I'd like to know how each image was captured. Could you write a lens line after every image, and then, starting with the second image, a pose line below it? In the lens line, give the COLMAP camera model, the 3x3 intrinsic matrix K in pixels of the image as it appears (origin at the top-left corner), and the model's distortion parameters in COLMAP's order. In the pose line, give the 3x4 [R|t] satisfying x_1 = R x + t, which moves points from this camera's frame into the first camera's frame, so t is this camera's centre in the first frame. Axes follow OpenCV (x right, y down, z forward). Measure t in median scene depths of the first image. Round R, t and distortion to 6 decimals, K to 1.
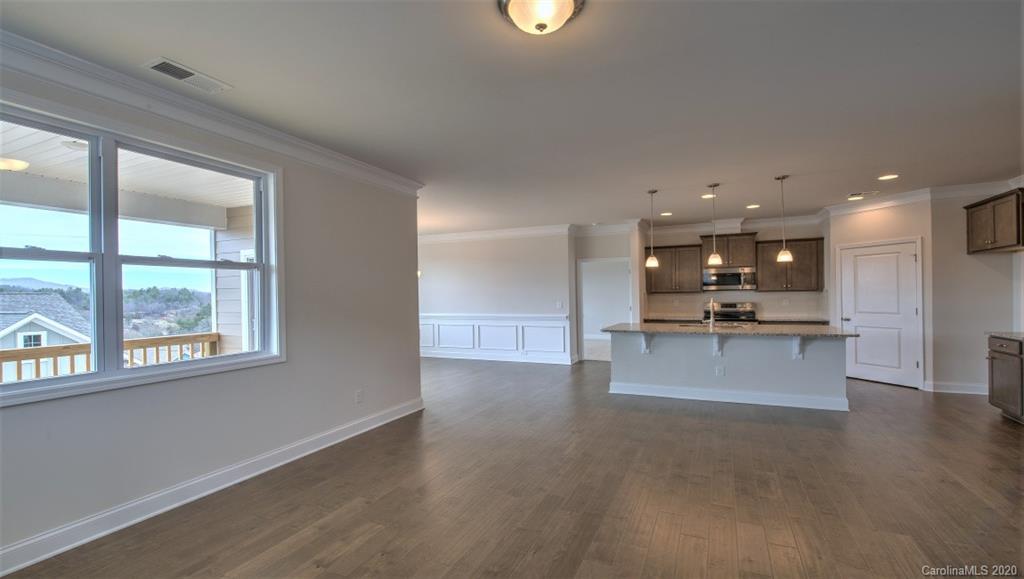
lens RADIAL K [[441.2, 0, 524.3], [0, 441.2, 294.2], [0, 0, 1]] dist [0.005027, -0.001201]
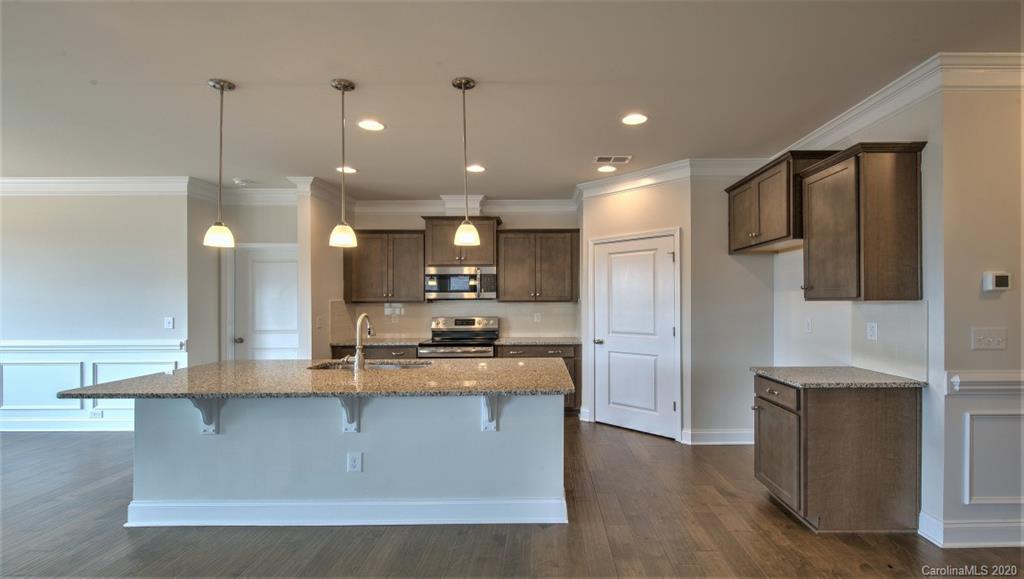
lens RADIAL K [[441.2, 0, 549.4], [0, 441.2, 301.0], [0, 0, 1]] dist [0.005027, -0.001201]
pose [[0.913434, 0.009517, 0.406876, 0.413503], [-0.008635, 0.999955, -0.004004, -0.006719], [-0.406895, 0.000144, 0.913475, 0.432538]]
